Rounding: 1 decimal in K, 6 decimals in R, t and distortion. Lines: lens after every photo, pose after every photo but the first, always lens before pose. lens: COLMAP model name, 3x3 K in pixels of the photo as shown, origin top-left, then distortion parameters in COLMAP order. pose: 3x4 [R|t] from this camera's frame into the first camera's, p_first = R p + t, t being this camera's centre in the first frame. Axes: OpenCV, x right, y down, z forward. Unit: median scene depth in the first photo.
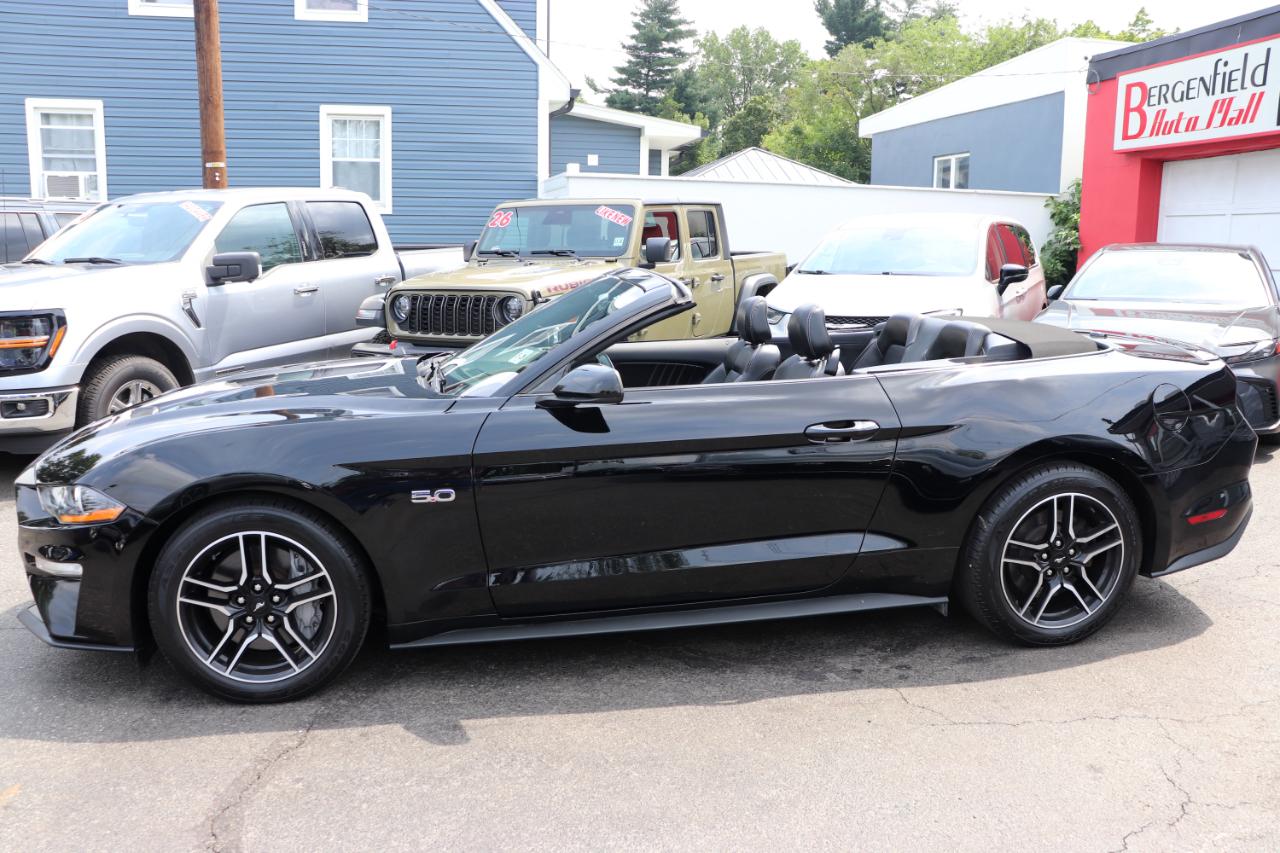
lens RADIAL K [[1062.6, 0, 625.6], [0, 1062.6, 413.8], [0, 0, 1]] dist [-0.179412, 0.177450]
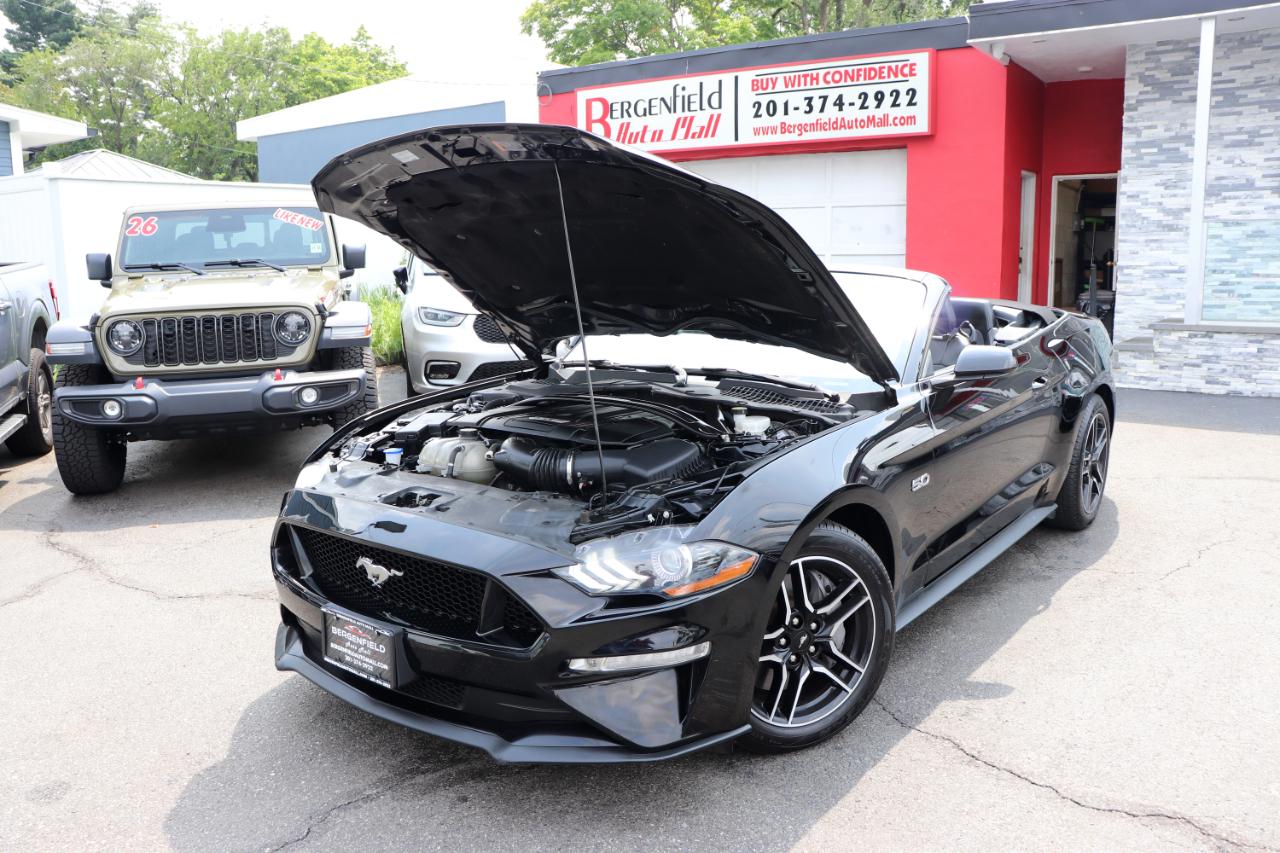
lens RADIAL K [[1061.2, 0, 618.2], [0, 1061.2, 415.0], [0, 0, 1]] dist [-0.179529, 0.177100]
pose [[0.736843, -0.124302, 0.664538, -0.431290], [0.126772, 0.990920, 0.044786, -0.028243], [-0.664071, 0.051244, 0.745911, 0.170368]]
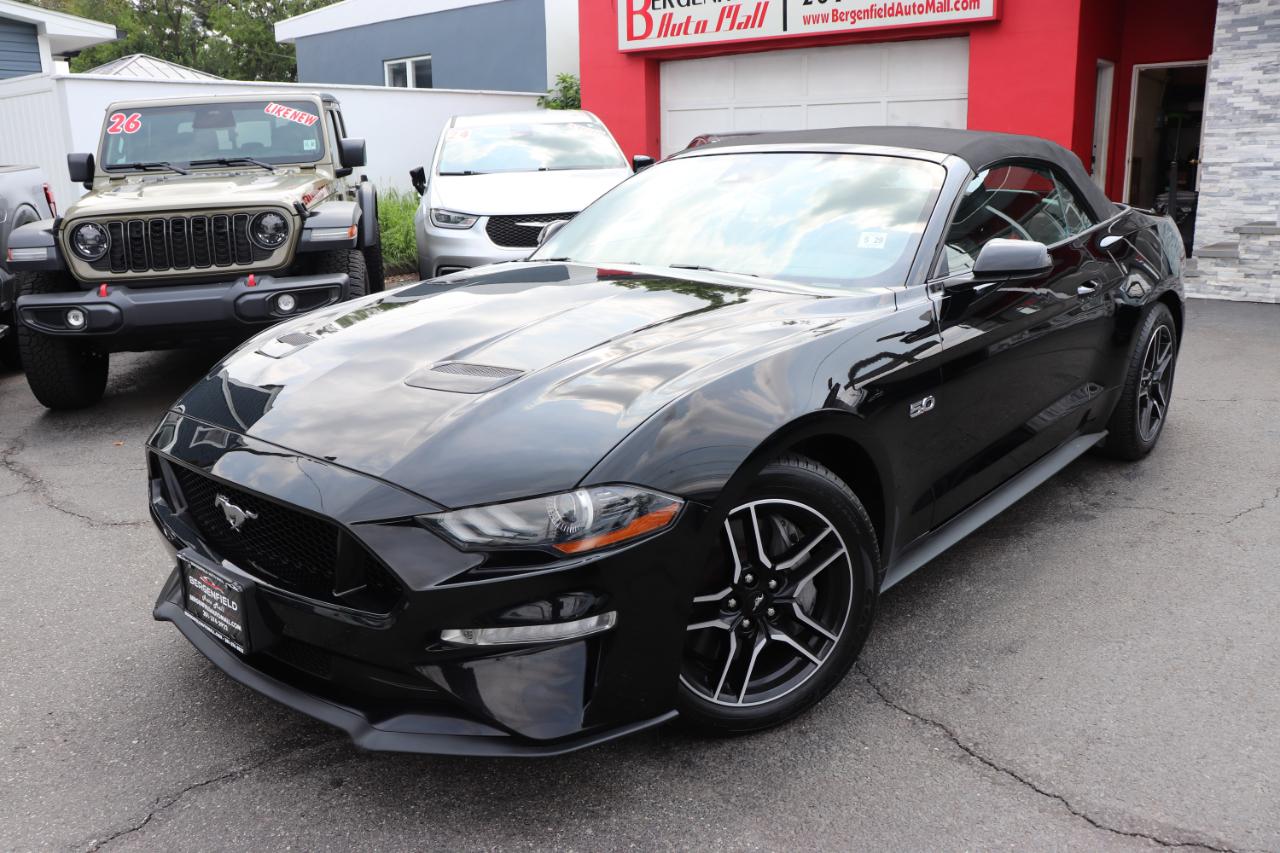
lens RADIAL K [[1061.2, 0, 618.2], [0, 1061.2, 415.0], [0, 0, 1]] dist [-0.179529, 0.177100]
pose [[0.779802, -0.173972, 0.601368, -0.352131], [0.127070, 0.984600, 0.120066, -0.018405], [-0.612995, -0.017212, 0.789899, 0.194652]]
